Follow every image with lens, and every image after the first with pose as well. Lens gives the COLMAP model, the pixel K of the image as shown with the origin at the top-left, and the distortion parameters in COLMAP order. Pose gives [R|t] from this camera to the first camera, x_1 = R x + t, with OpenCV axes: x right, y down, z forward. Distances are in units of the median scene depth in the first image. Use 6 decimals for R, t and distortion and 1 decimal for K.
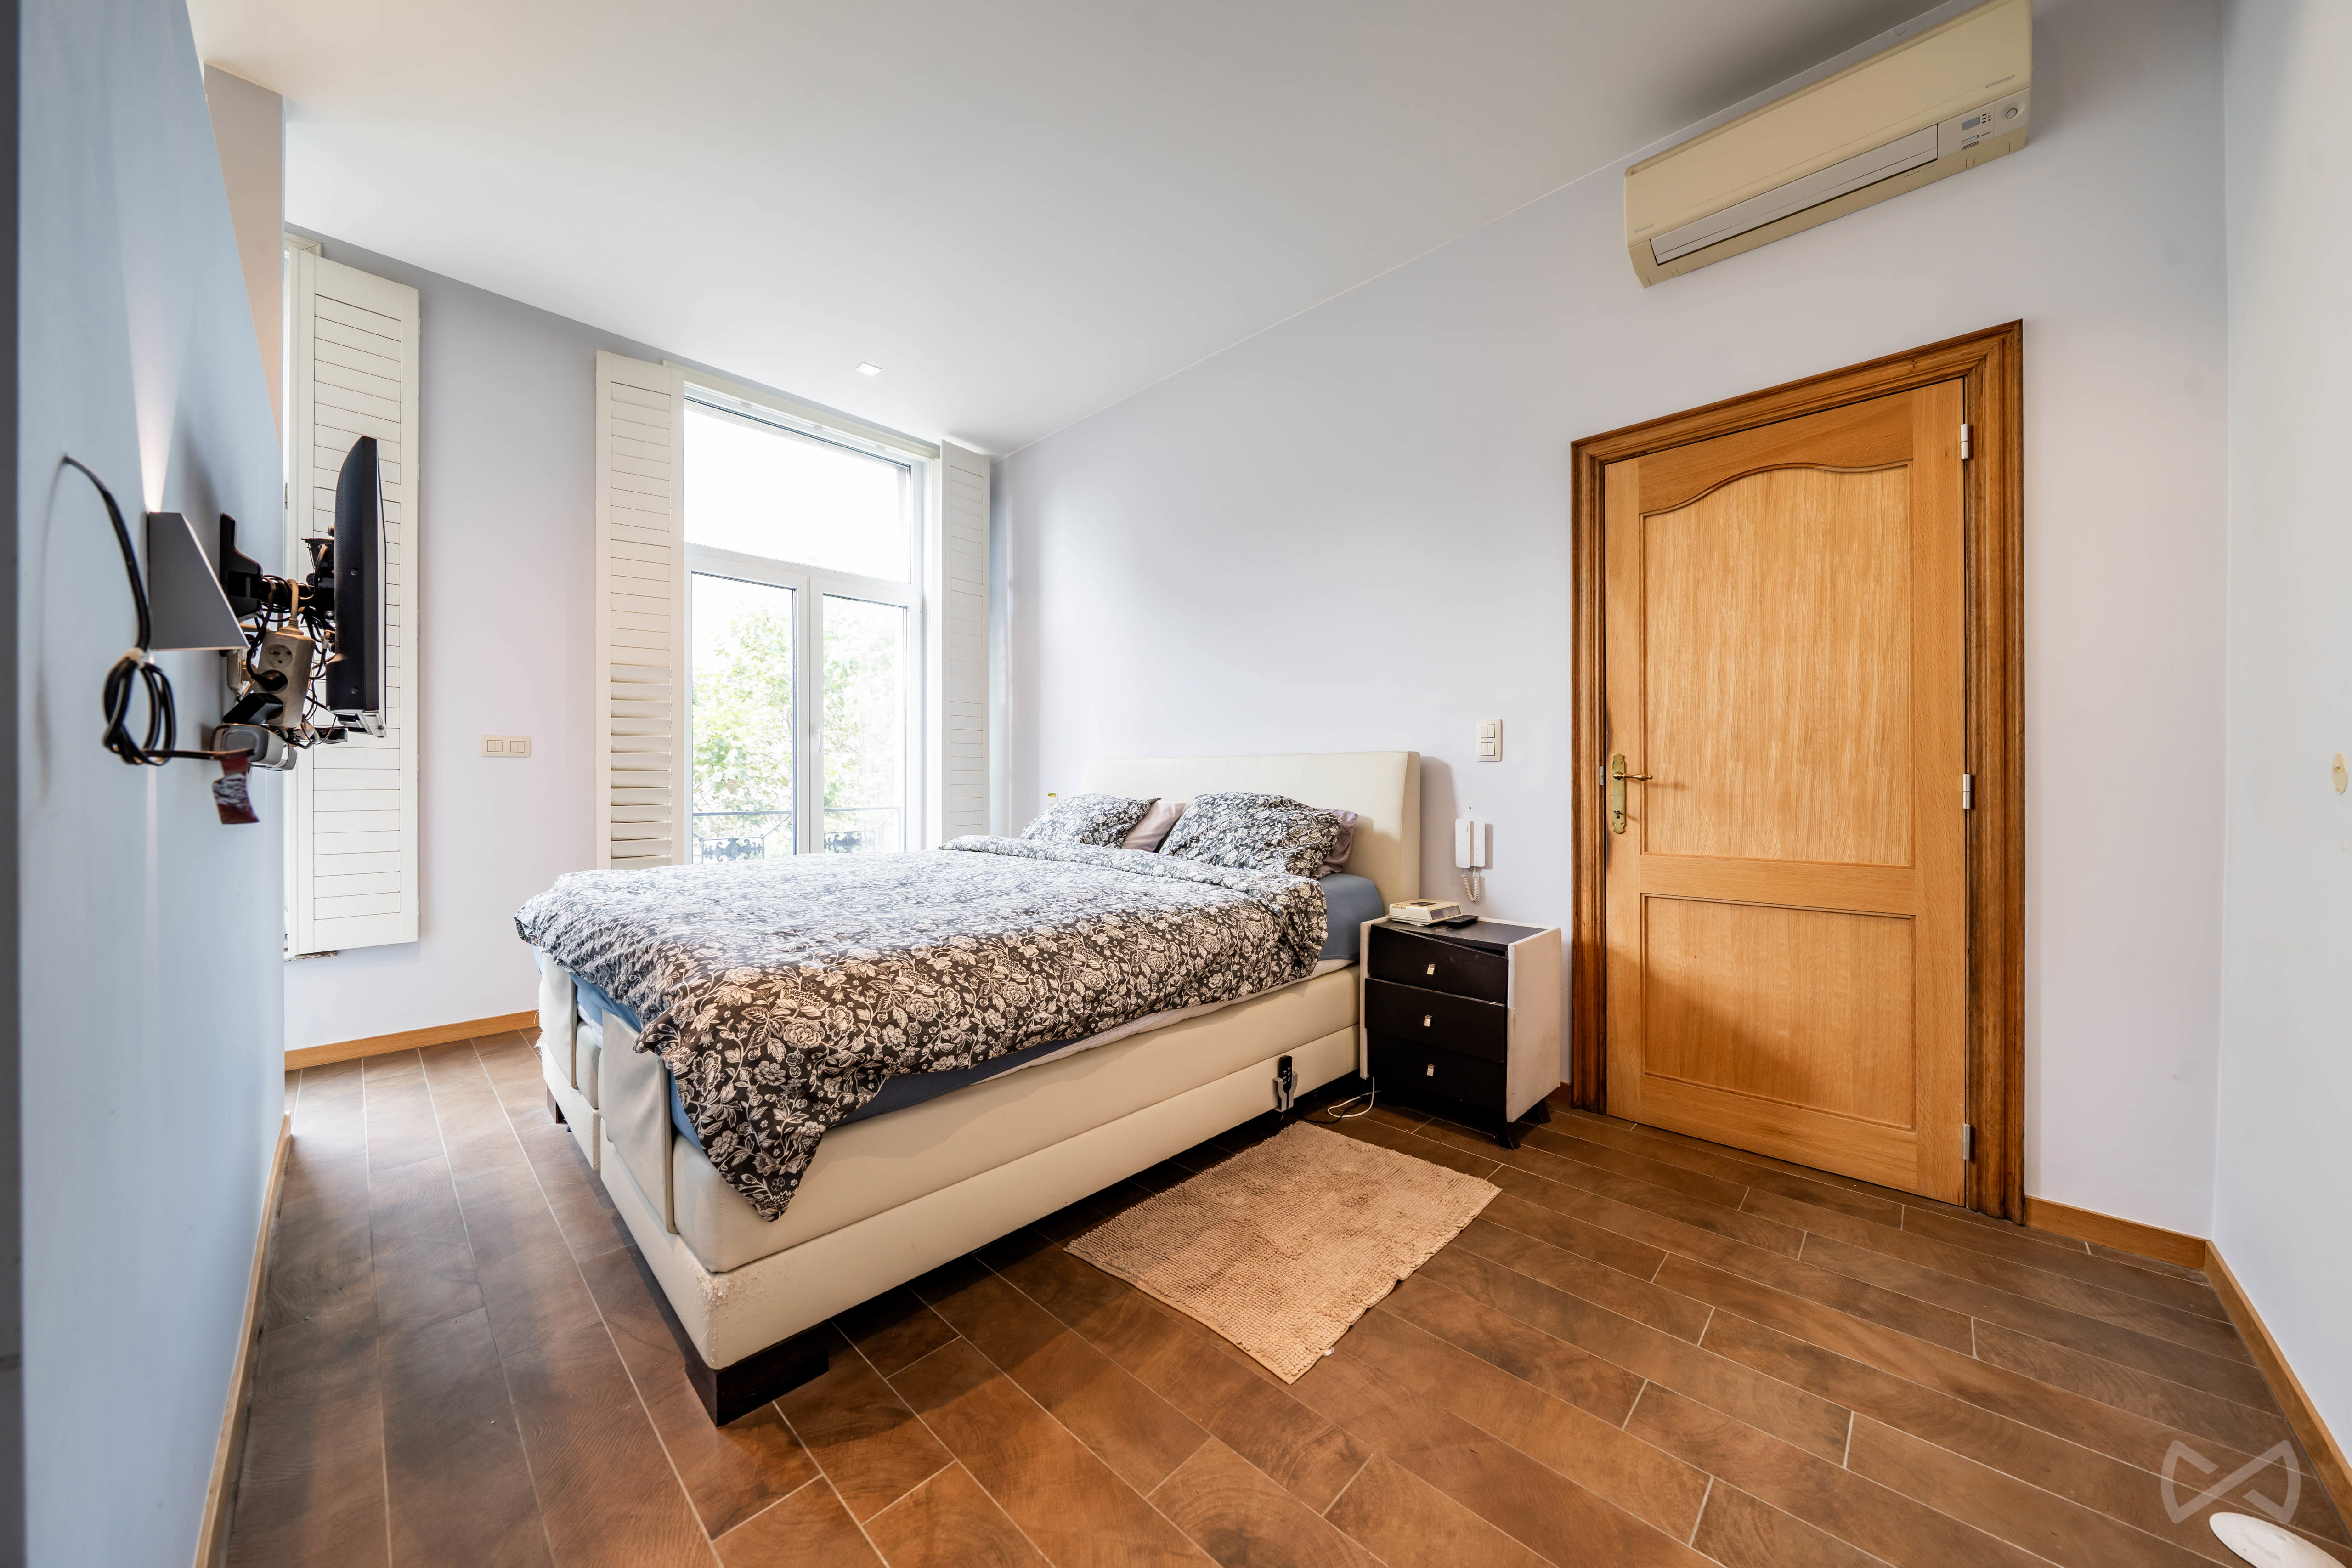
lens RADIAL K [[801.3, 0, 1179.9], [0, 801.3, 780.3], [0, 0, 1]] dist [-0.000436, -0.000004]
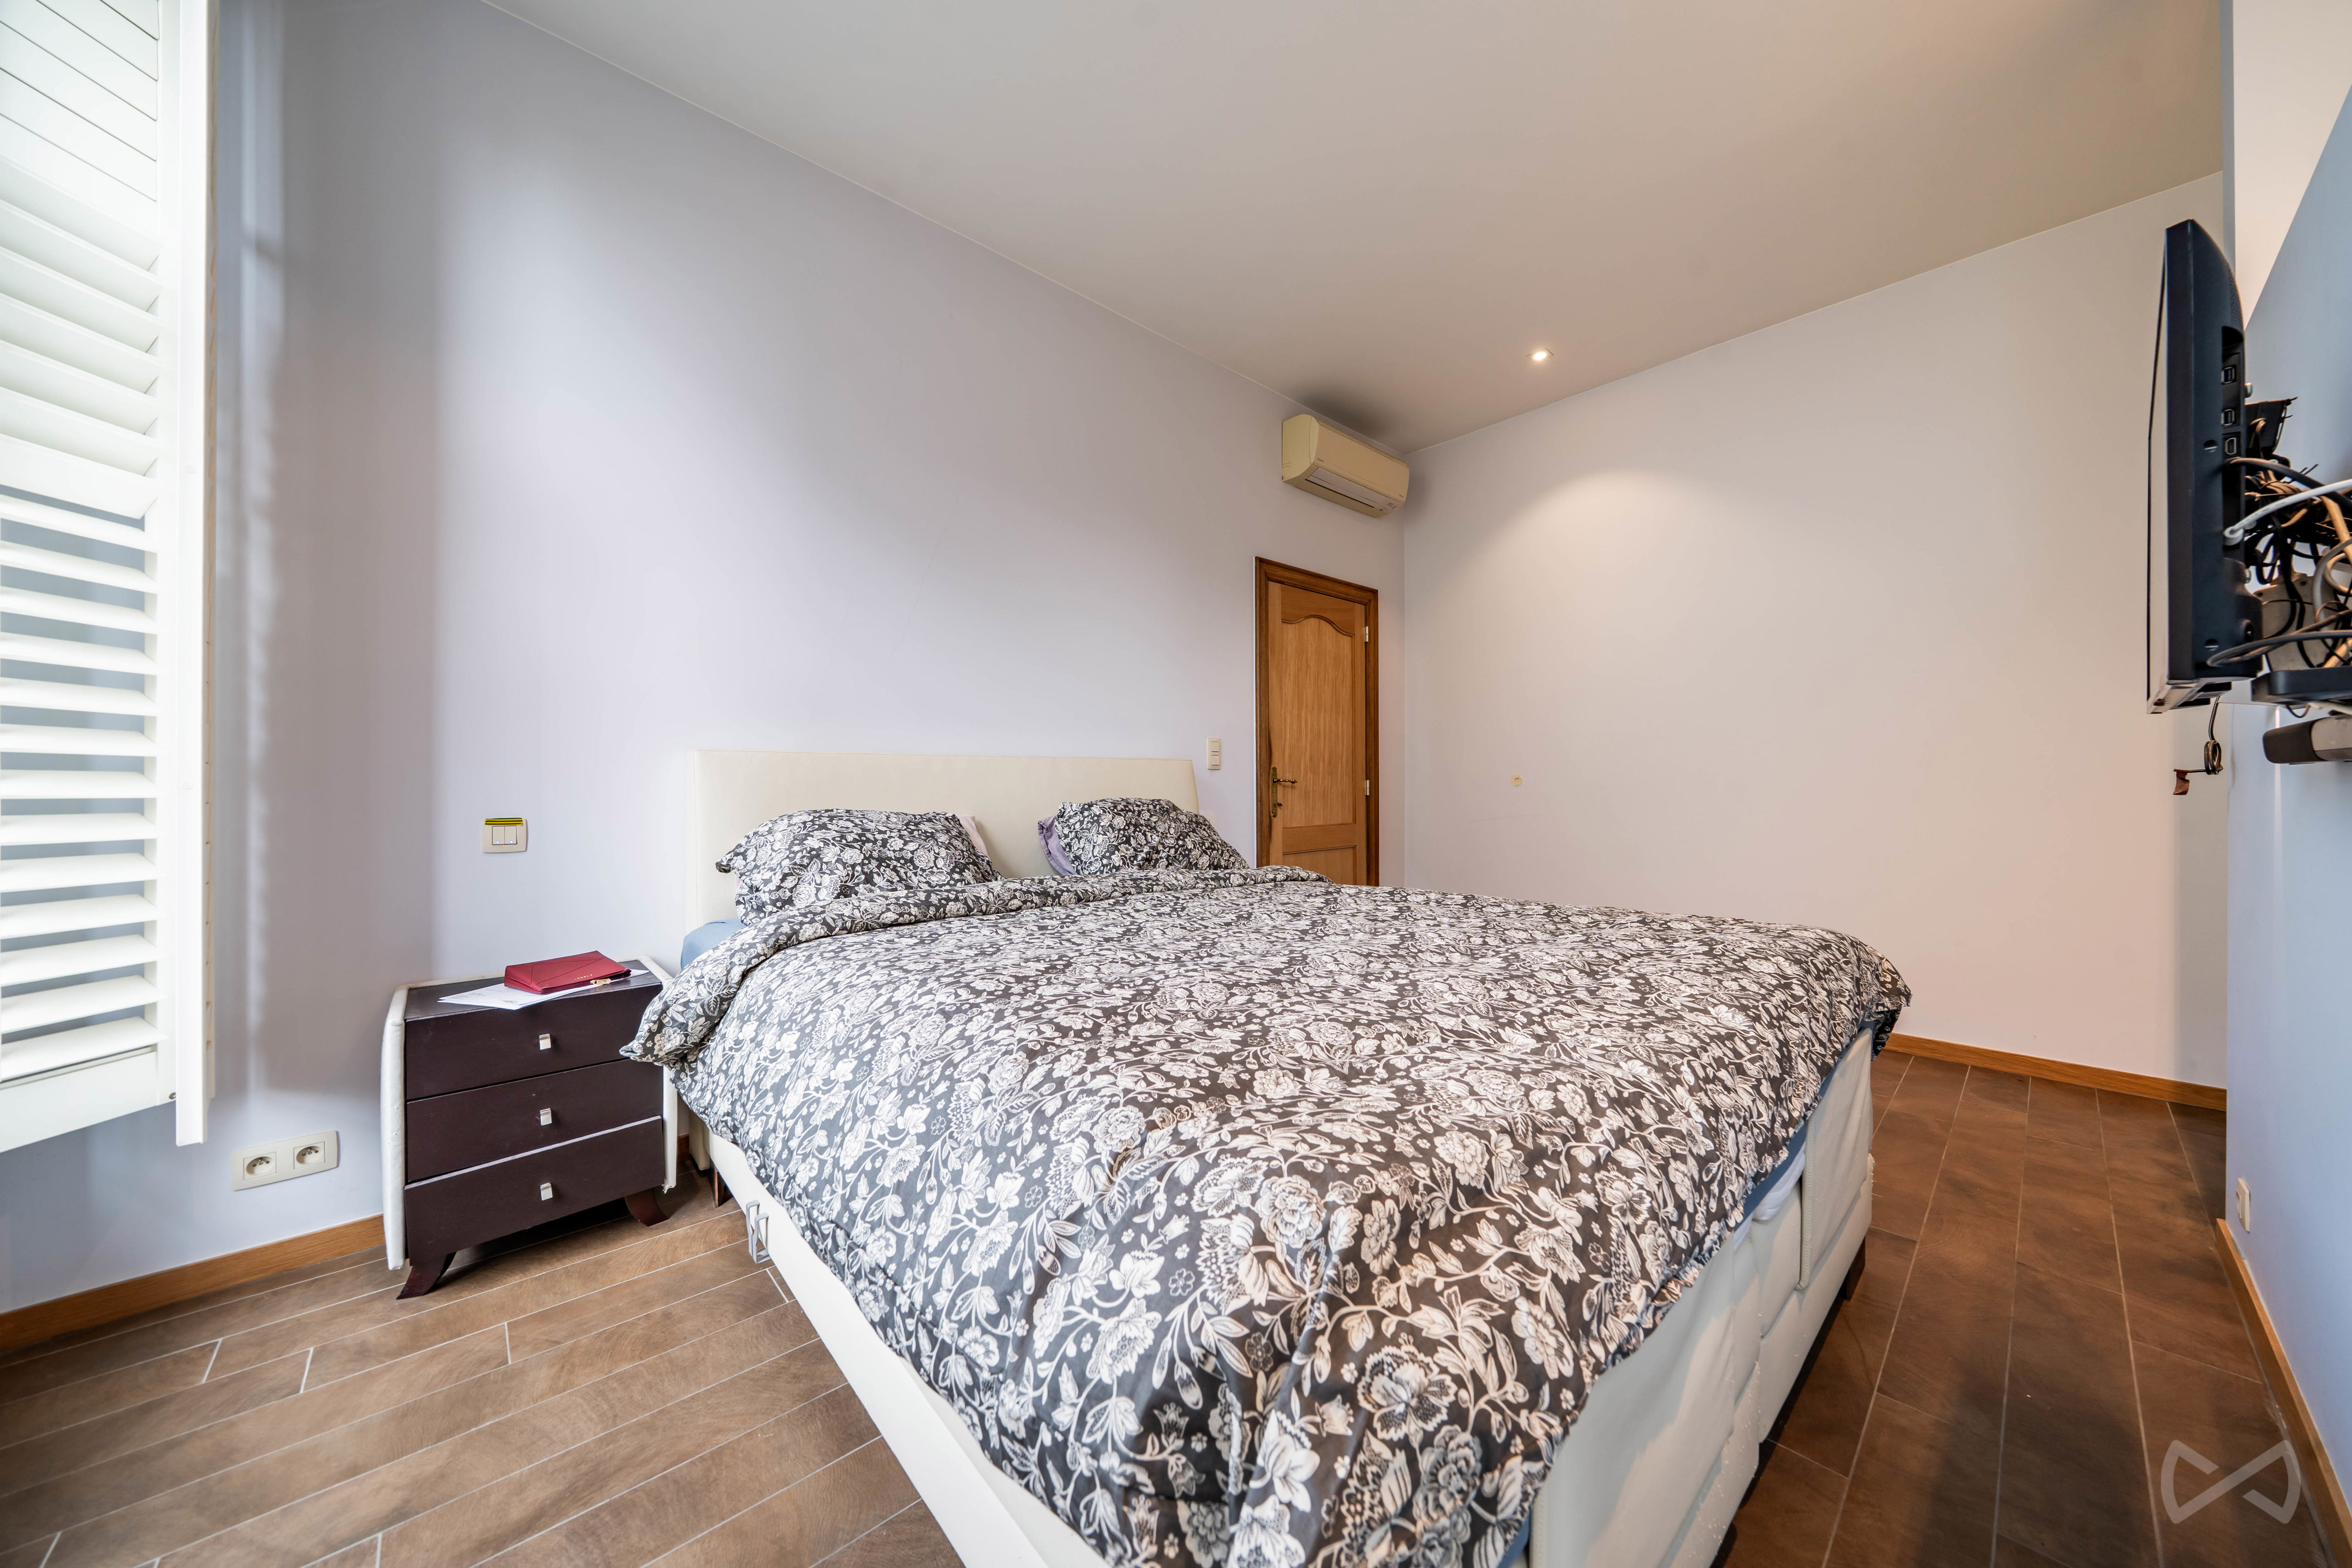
lens RADIAL K [[820.8, 0, 1226.9], [0, 820.8, 778.6], [0, 0, 1]] dist [-0.000320, -0.000008]
pose [[0.030862, -0.000586, 0.999523, -1.276381], [-0.001485, 0.999999, 0.000632, -0.011224], [-0.999523, -0.001504, 0.030861, 1.243580]]
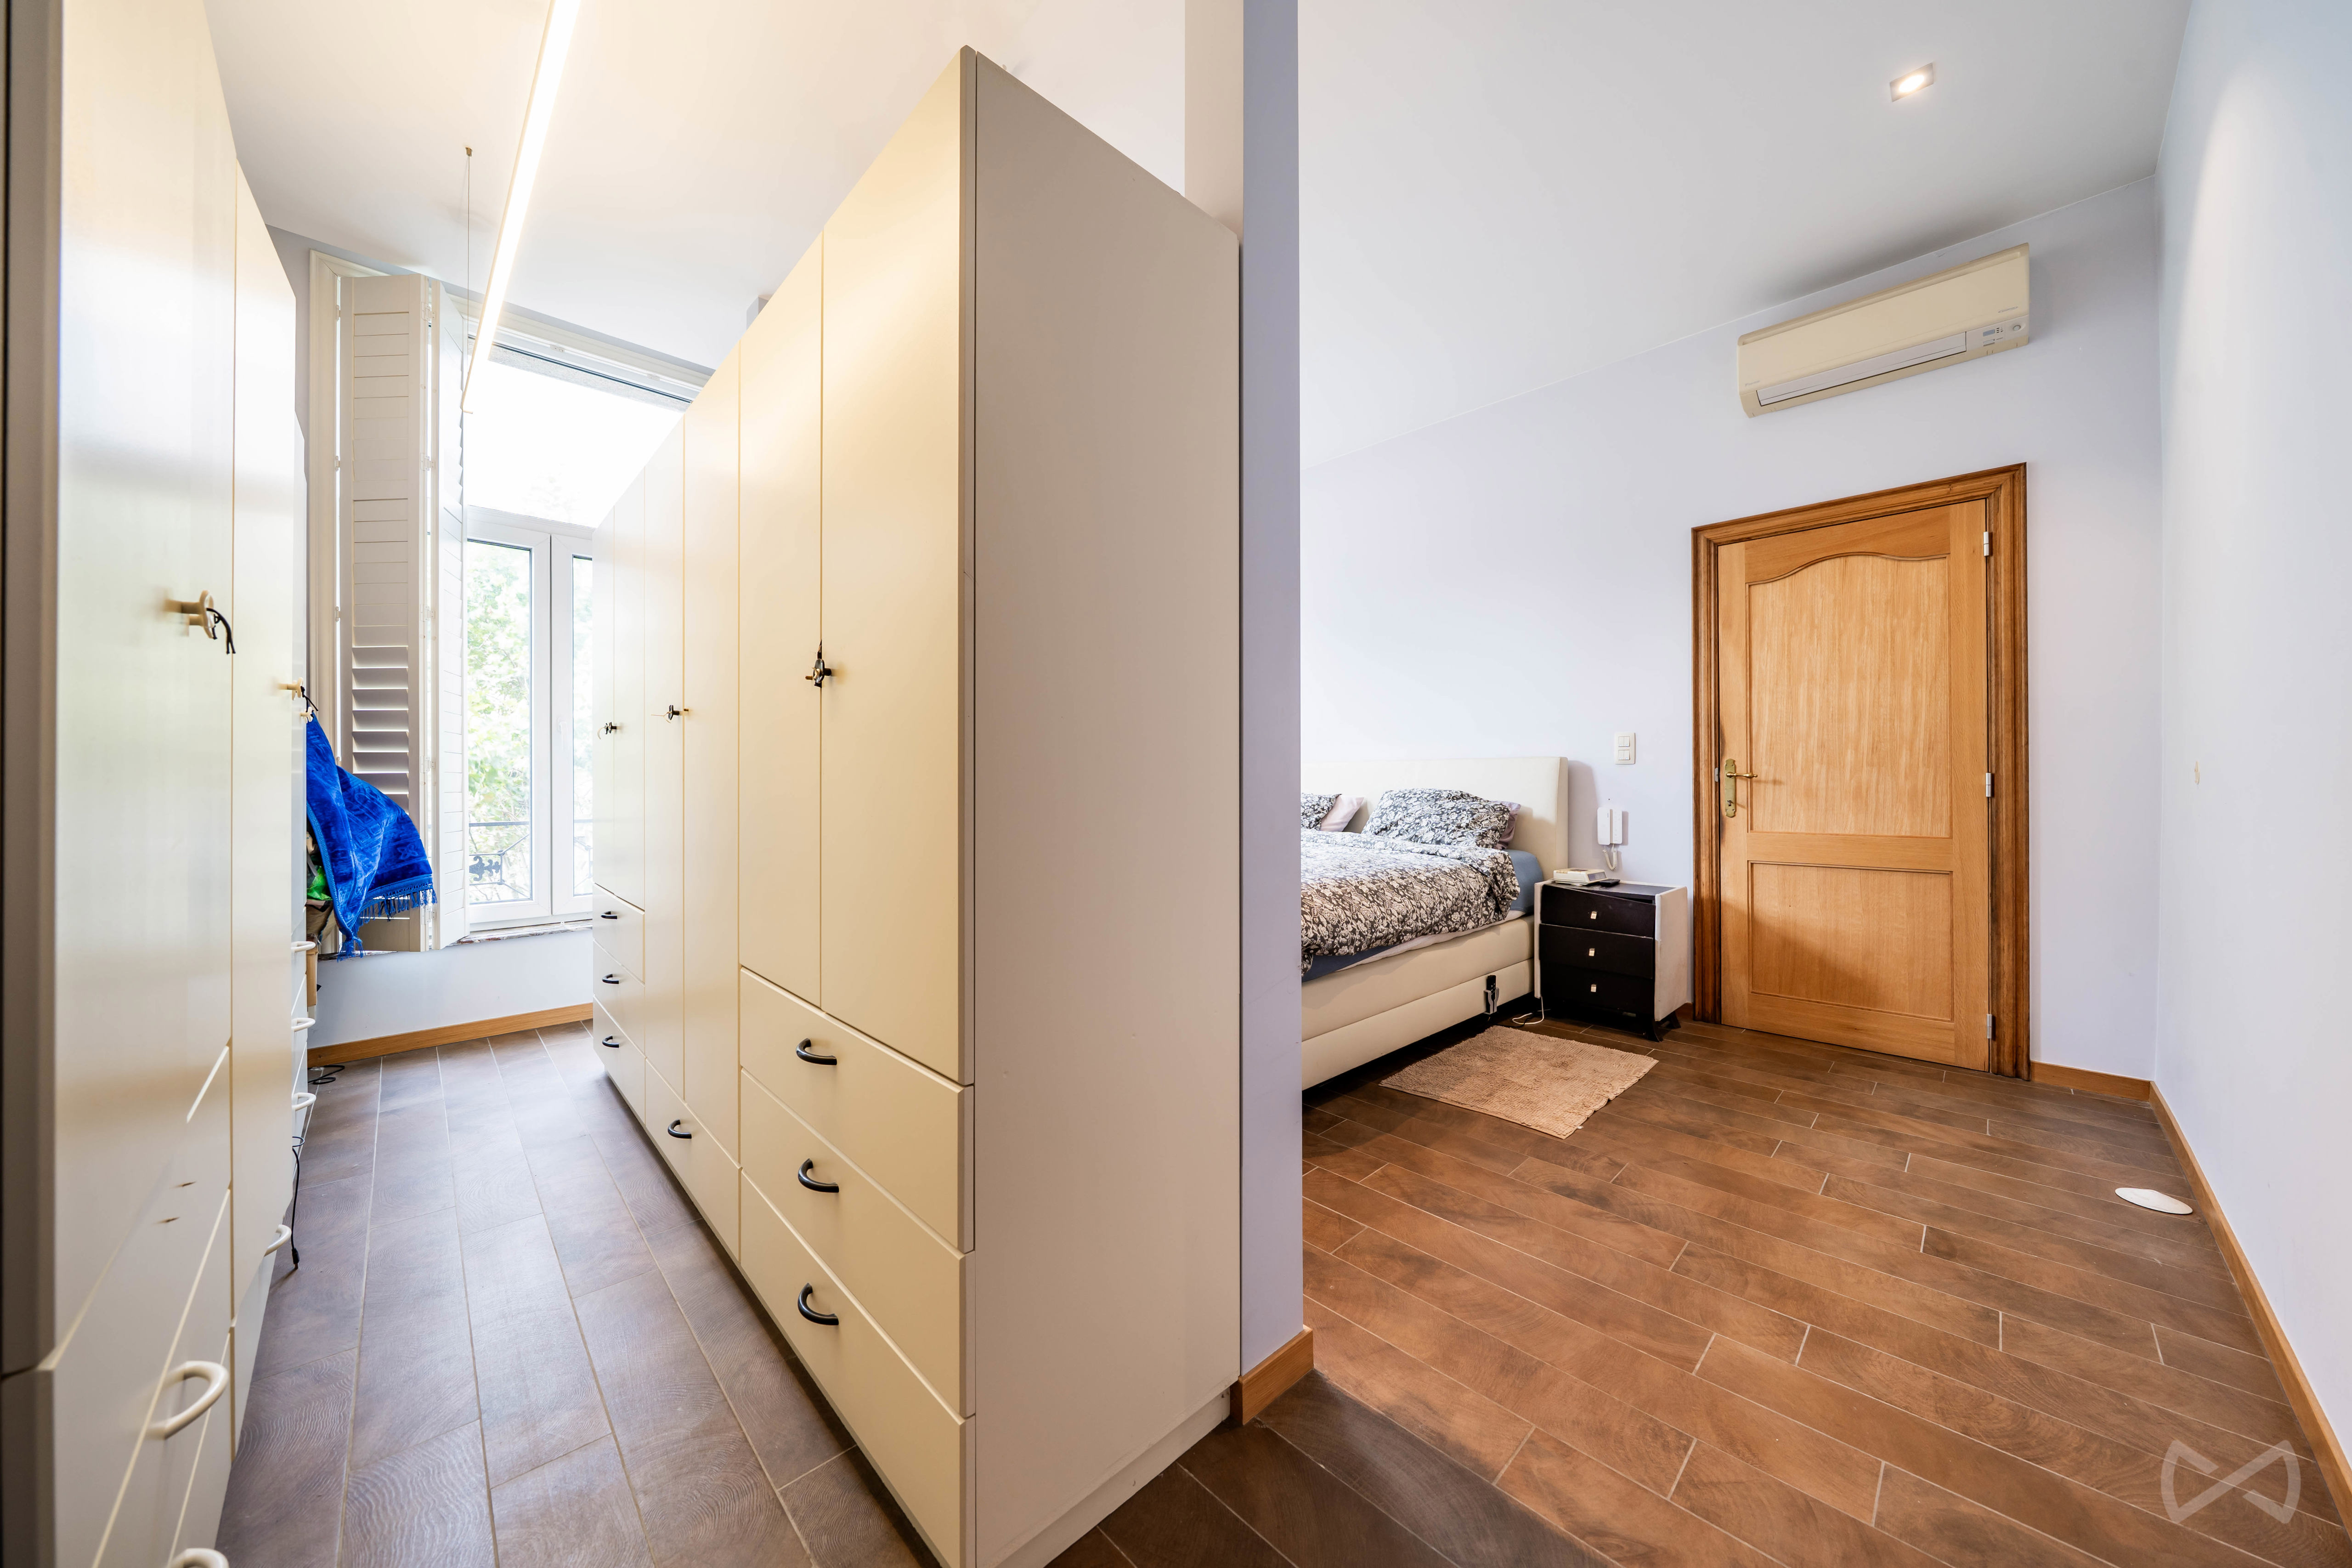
lens RADIAL K [[807.7, 0, 1177.9], [0, 807.7, 780.0], [0, 0, 1]] dist [0.000317, -0.000013]
pose [[0.999427, -0.003229, -0.033690, -0.408232], [0.003213, 0.999995, -0.000524, 0.001285], [0.033692, 0.000416, 0.999432, -0.479375]]
